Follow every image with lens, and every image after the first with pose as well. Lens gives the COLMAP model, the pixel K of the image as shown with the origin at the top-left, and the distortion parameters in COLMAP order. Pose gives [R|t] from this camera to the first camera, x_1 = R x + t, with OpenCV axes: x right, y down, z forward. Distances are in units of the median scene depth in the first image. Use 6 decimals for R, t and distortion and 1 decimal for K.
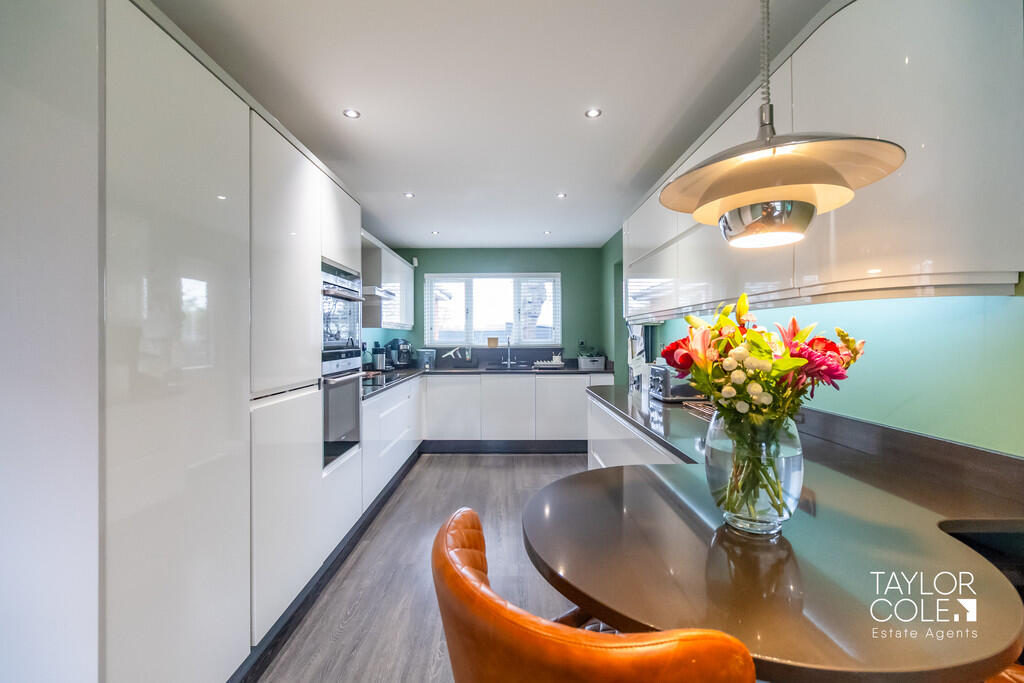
lens RADIAL K [[451.0, 0, 512.0], [0, 451.0, 341.5], [0, 0, 1]] dist [0.000377, 0.000030]
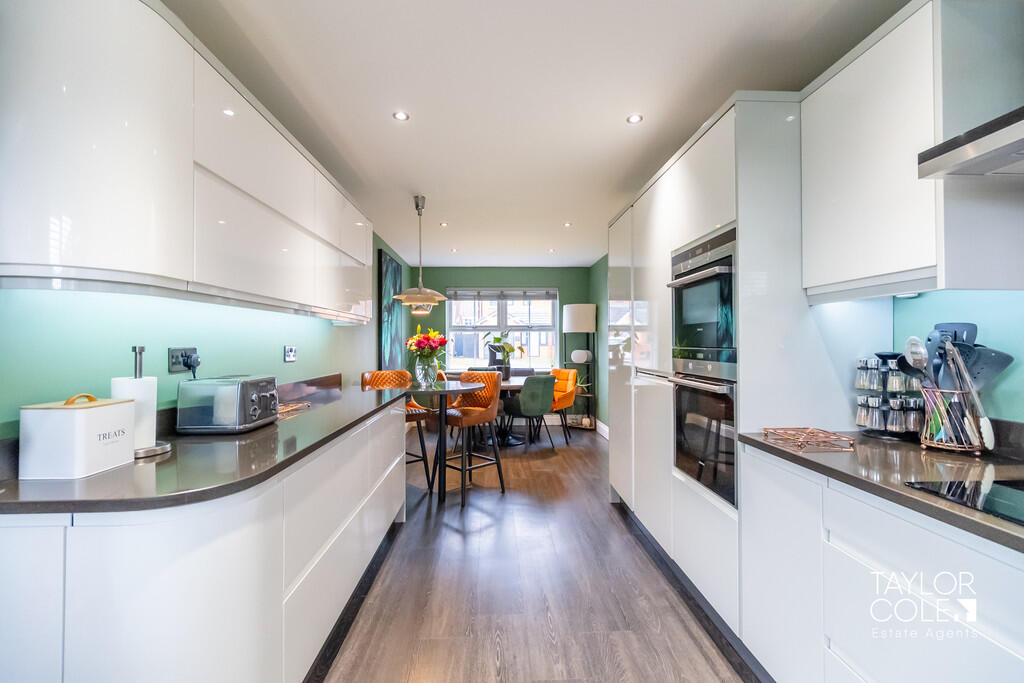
lens RADIAL K [[451.0, 0, 512.0], [0, 451.0, 341.5], [0, 0, 1]] dist [0.000377, 0.000030]
pose [[-0.999351, 0.004972, -0.035672, -0.033640], [0.005076, 0.999983, -0.002816, 0.015859], [0.035657, -0.002996, -0.999360, 1.919378]]
